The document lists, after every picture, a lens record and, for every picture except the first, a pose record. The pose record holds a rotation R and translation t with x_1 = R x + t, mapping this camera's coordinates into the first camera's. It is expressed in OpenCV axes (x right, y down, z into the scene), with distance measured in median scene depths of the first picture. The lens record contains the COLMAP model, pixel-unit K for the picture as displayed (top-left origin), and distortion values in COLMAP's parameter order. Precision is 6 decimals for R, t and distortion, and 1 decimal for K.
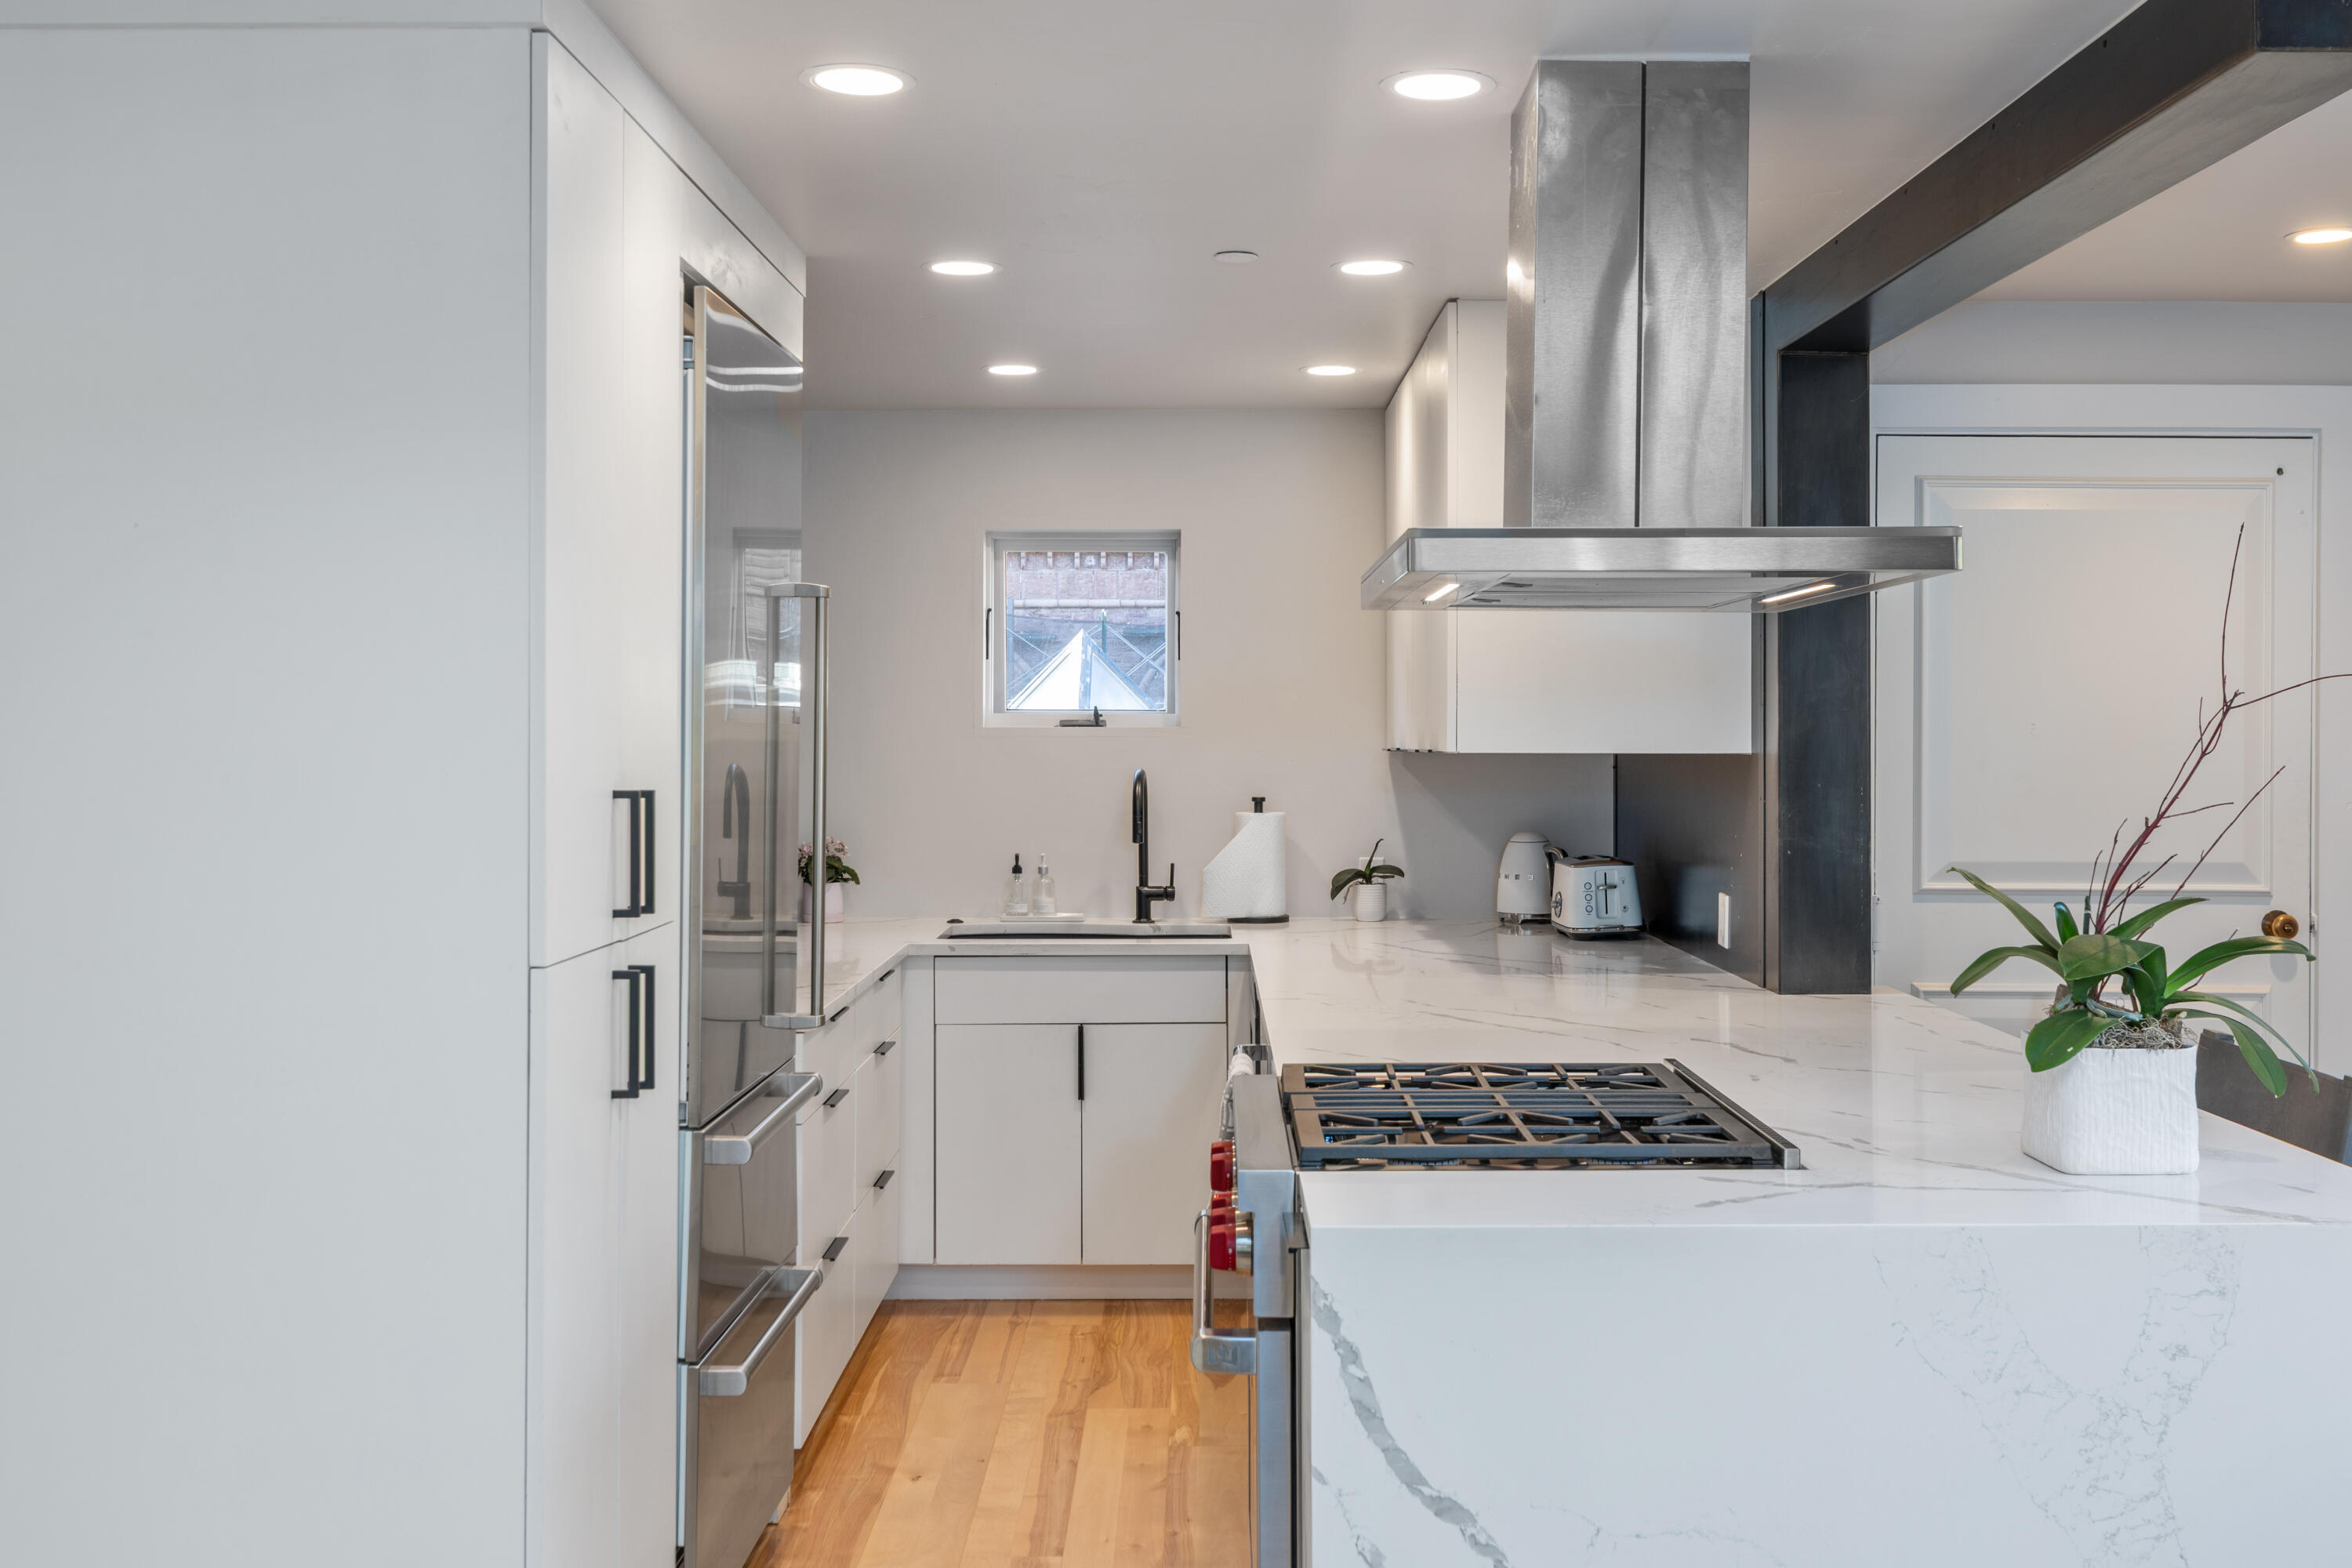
lens RADIAL K [[2278.3, 0, 1217.6], [0, 2278.3, 716.1], [0, 0, 1]] dist [-0.000792, 0.000000]
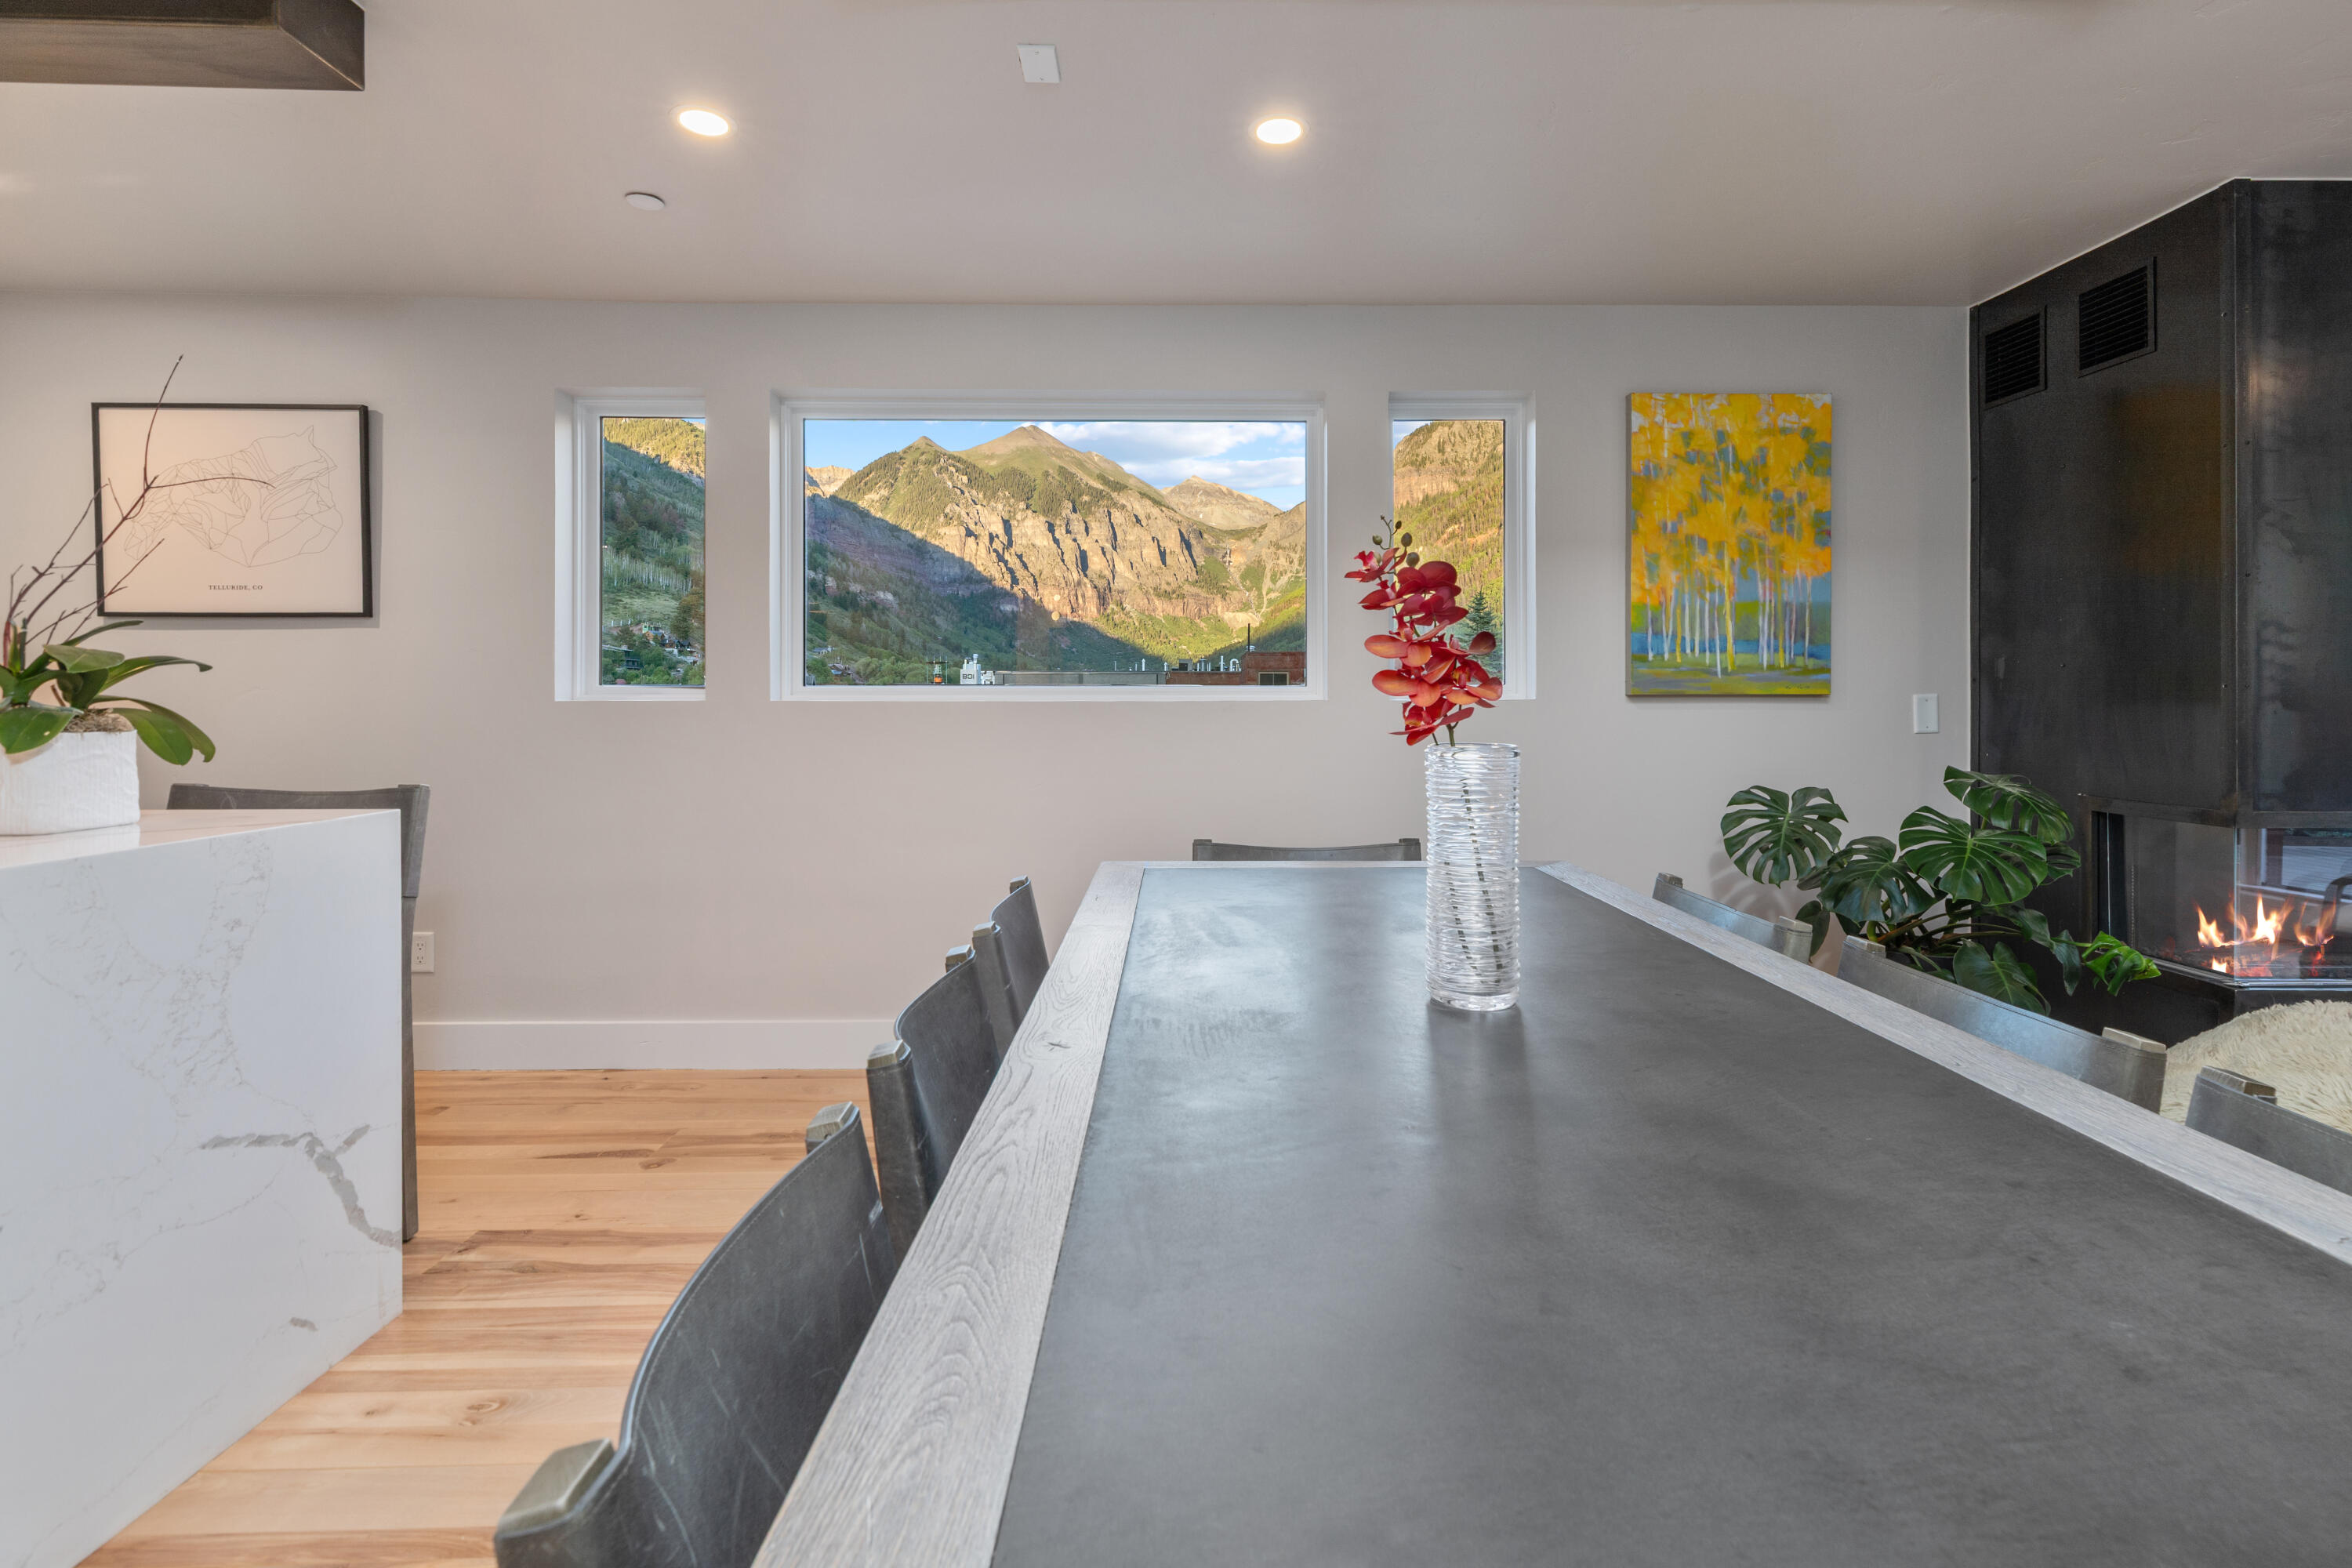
lens RADIAL K [[1079.3, 0, 1196.6], [0, 1079.3, 709.2], [0, 0, 1]] dist [0.000861, 0.003066]
pose [[-0.009849, -0.010825, 0.999893, -0.128784], [-0.008026, 0.999910, 0.010746, 0.068430], [-0.999919, -0.007919, -0.009935, 0.210870]]
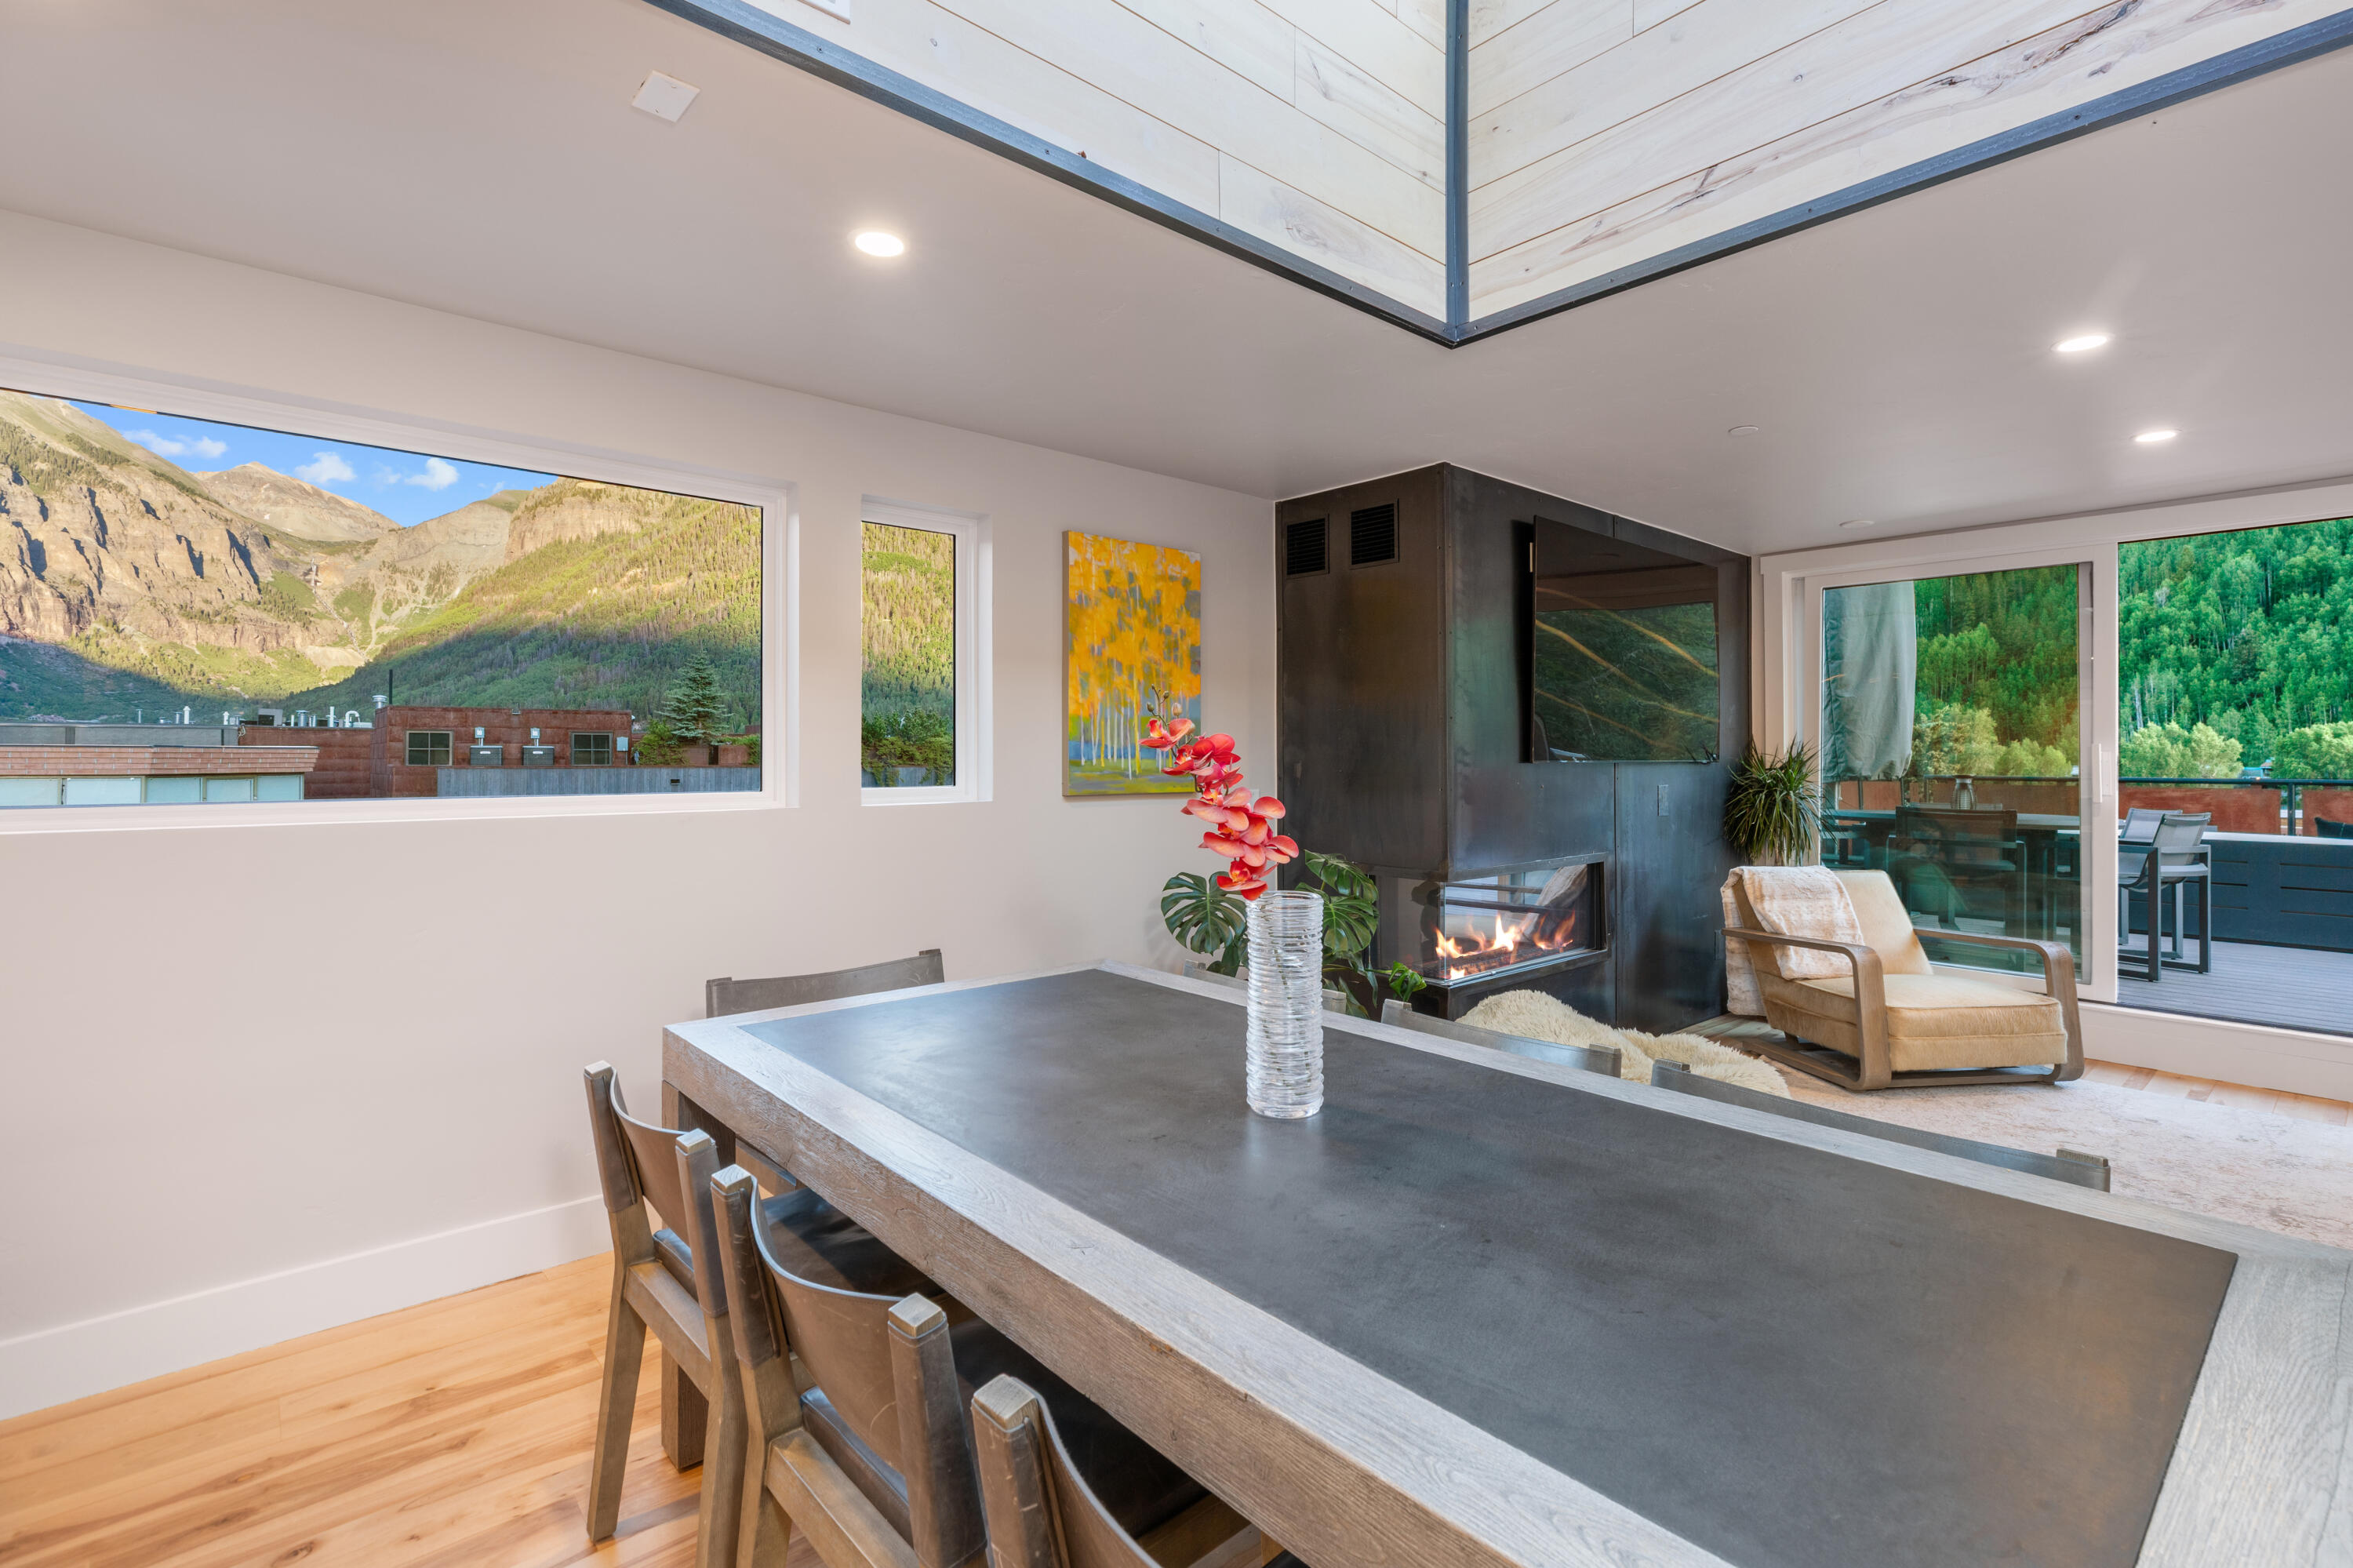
lens RADIAL K [[1079.8, 0, 1190.4], [0, 1079.8, 745.3], [0, 0, 1]] dist [0.000861, 0.003066]
pose [[-0.664797, 0.006297, 0.746997, -0.083484], [-0.007648, 0.999855, -0.015234, 0.039507], [-0.746985, -0.015841, -0.664652, 0.377902]]
